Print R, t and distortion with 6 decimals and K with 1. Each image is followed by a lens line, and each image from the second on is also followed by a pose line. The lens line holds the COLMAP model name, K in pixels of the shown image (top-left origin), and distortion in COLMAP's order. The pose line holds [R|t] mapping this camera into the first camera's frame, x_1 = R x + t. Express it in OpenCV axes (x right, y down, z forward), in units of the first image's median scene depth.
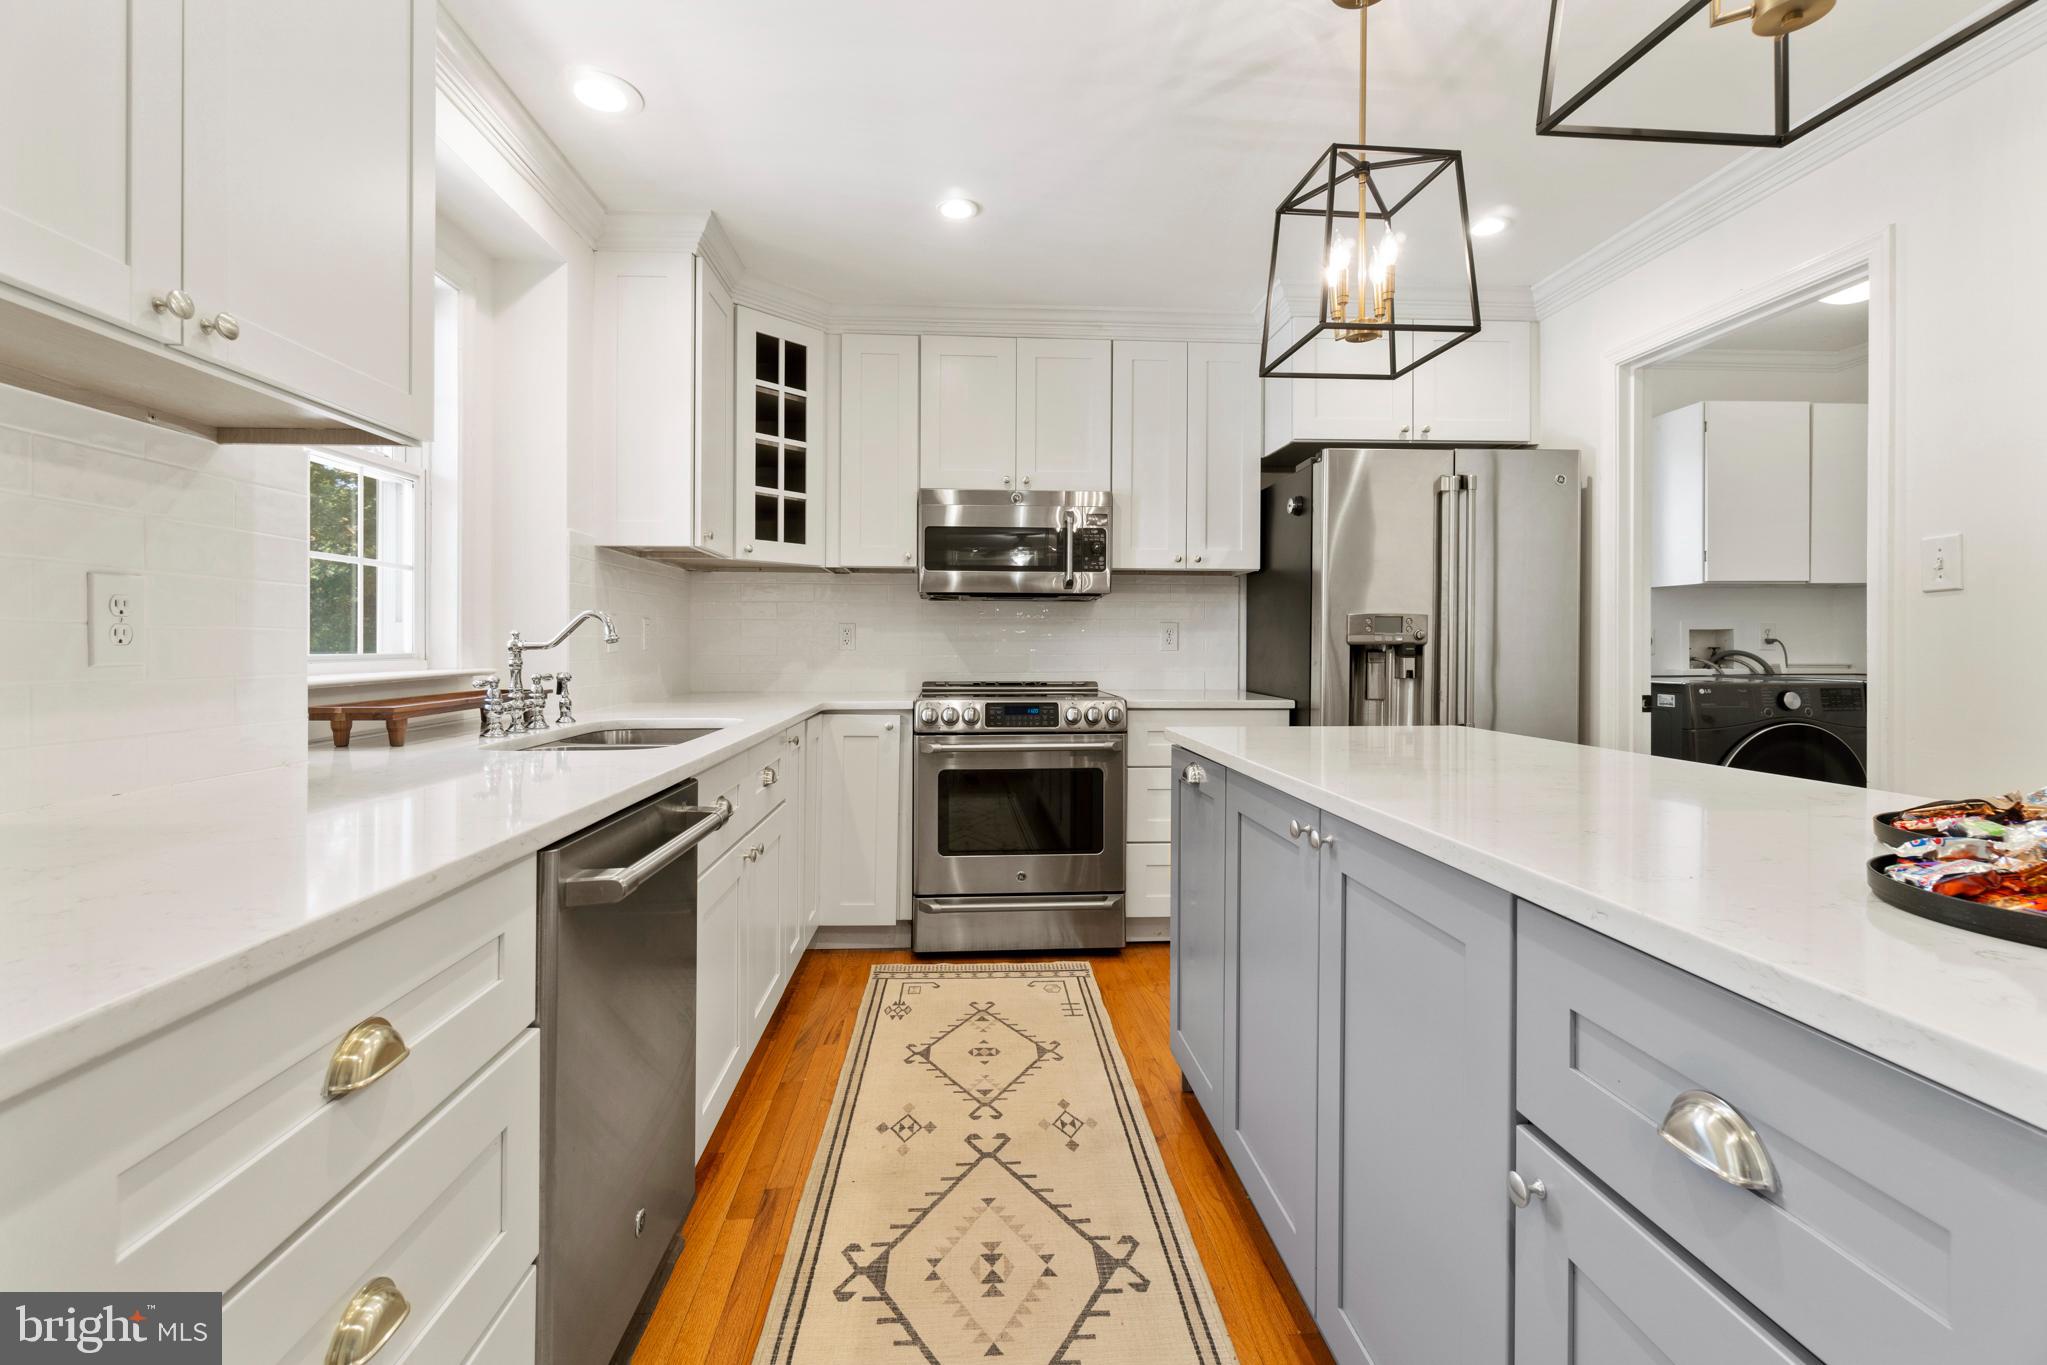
lens RADIAL K [[897.8, 0, 1000.5], [0, 897.8, 645.7], [0, 0, 1]] dist [0.000406, 0.000730]
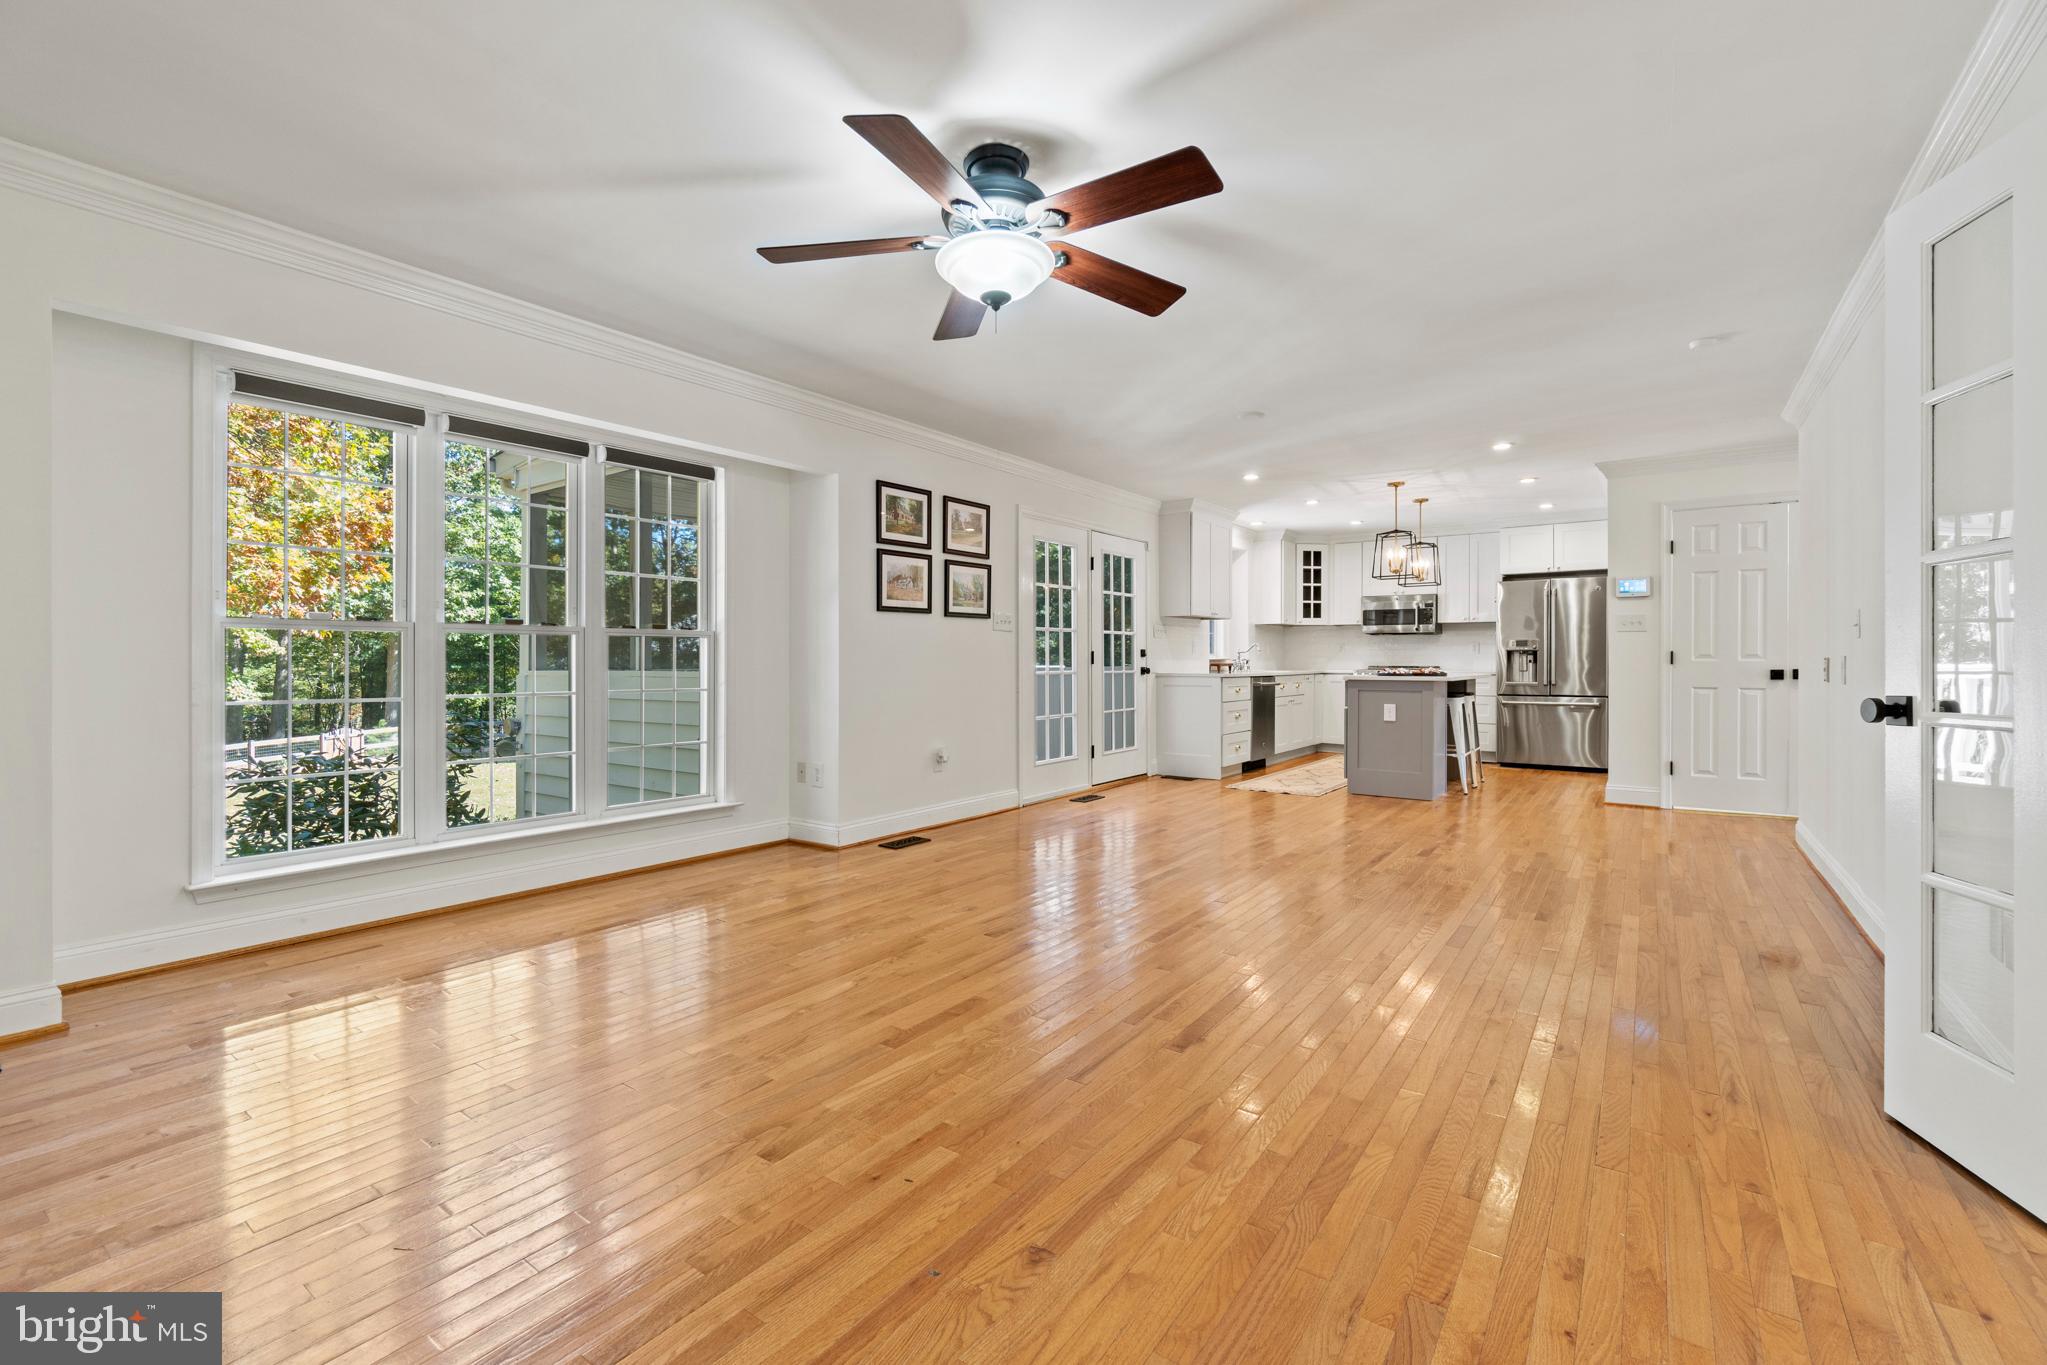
lens RADIAL K [[897.8, 0, 1007.6], [0, 897.8, 662.6], [0, 0, 1]] dist [0.000406, 0.000730]
pose [[0.787579, -0.000070, -0.616213, 0.812342], [0.001114, 0.999999, 0.001311, 0.028679], [0.616212, -0.001719, 0.787578, -2.012484]]
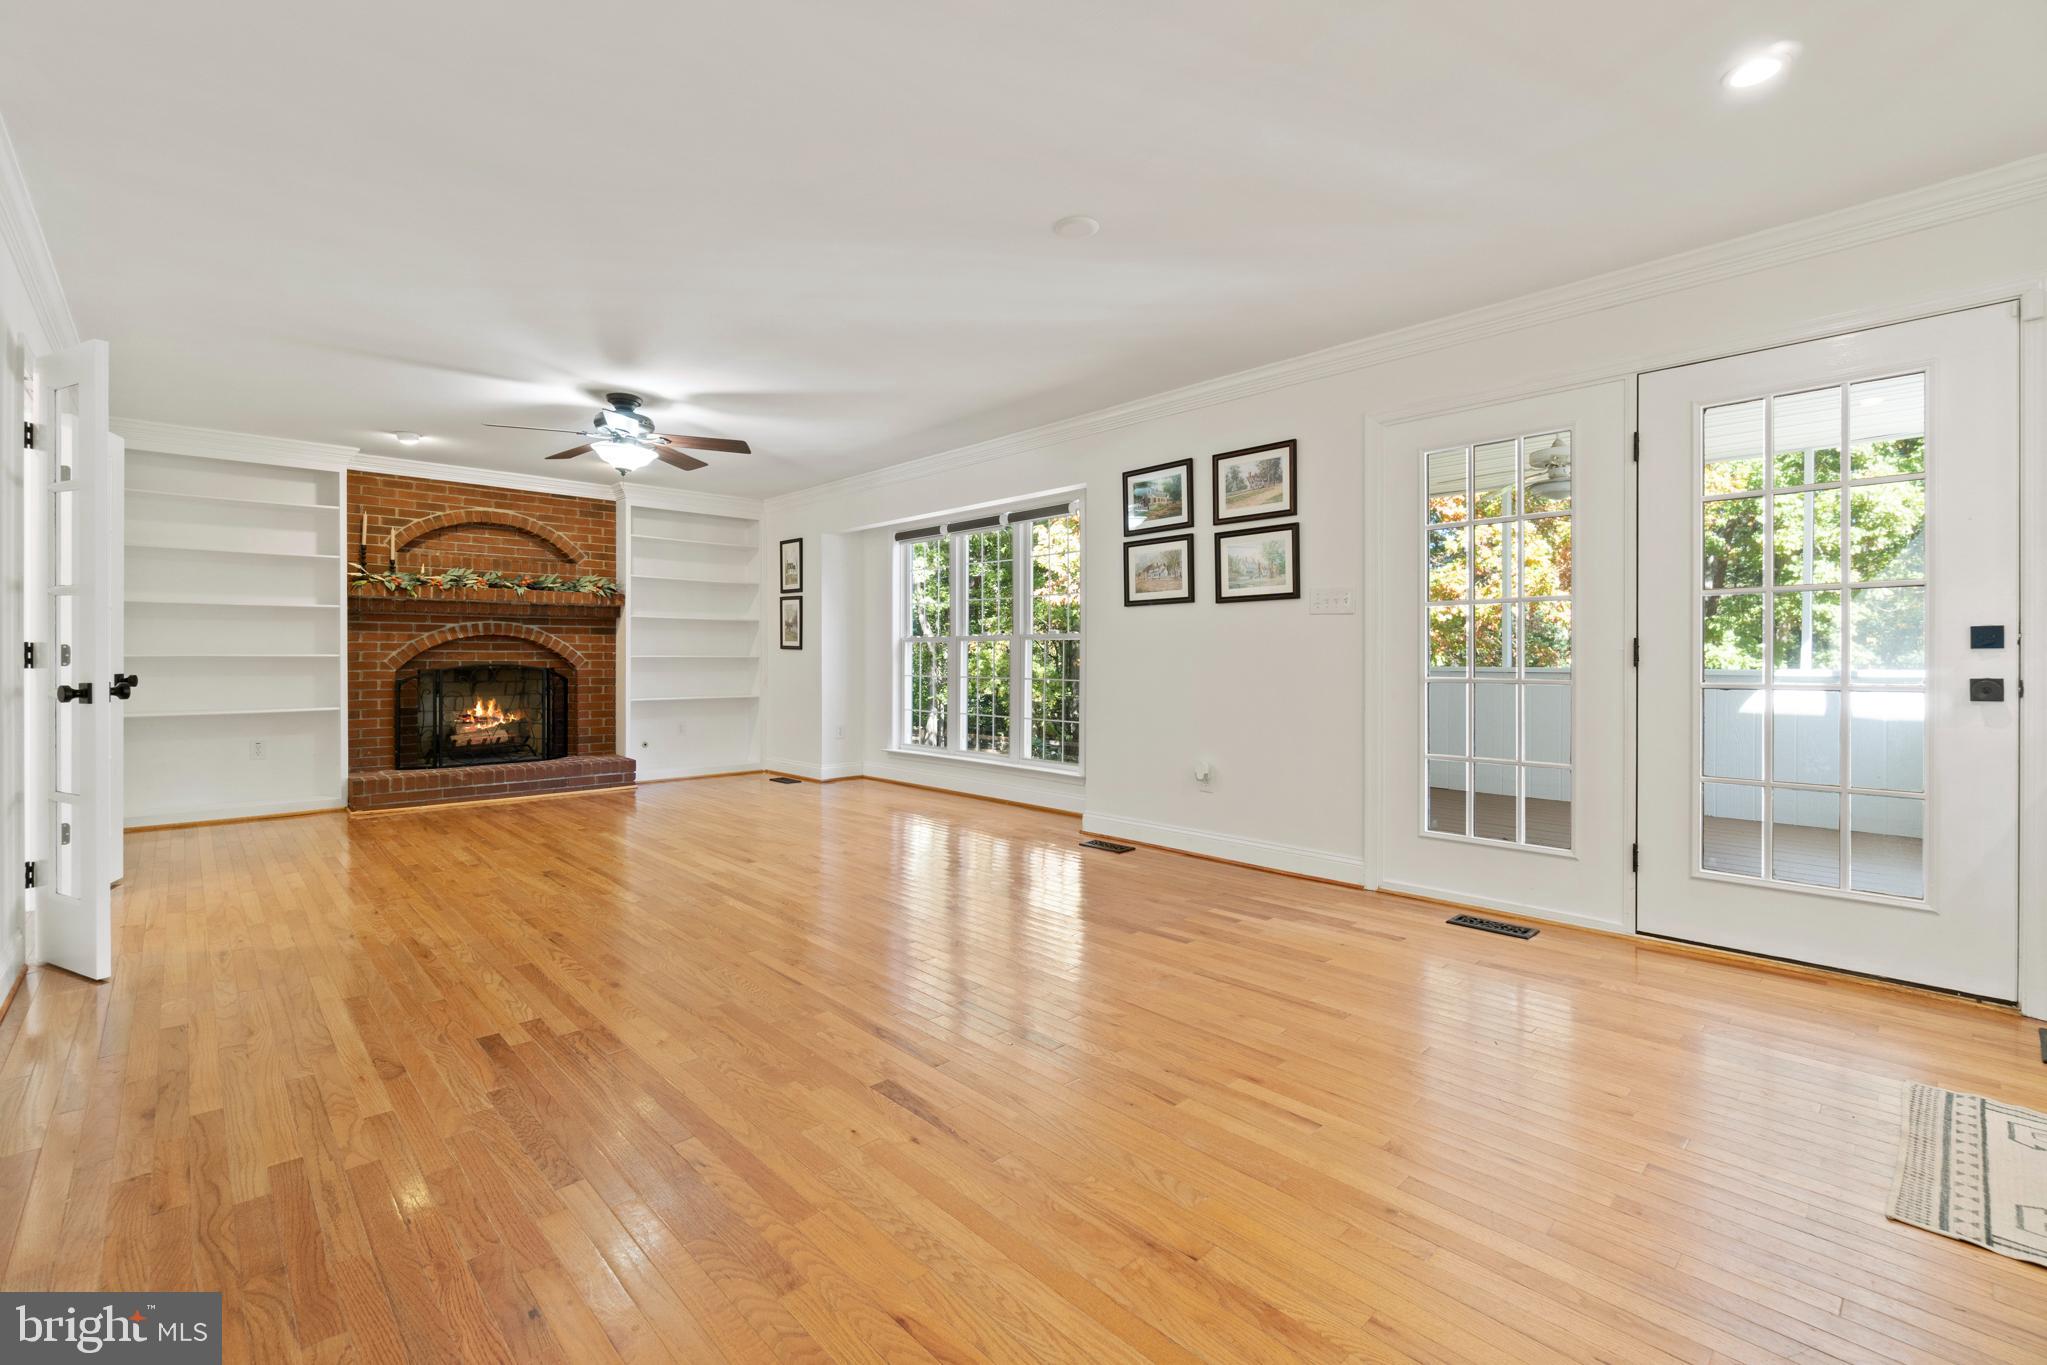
lens RADIAL K [[897.8, 0, 1013.8], [0, 897.8, 657.6], [0, 0, 1]] dist [0.000406, 0.000730]
pose [[-0.757684, 0.000558, -0.652621, 0.809928], [-0.001309, 0.999996, 0.002374, 0.023948], [0.652620, 0.002653, -0.757681, 0.087635]]
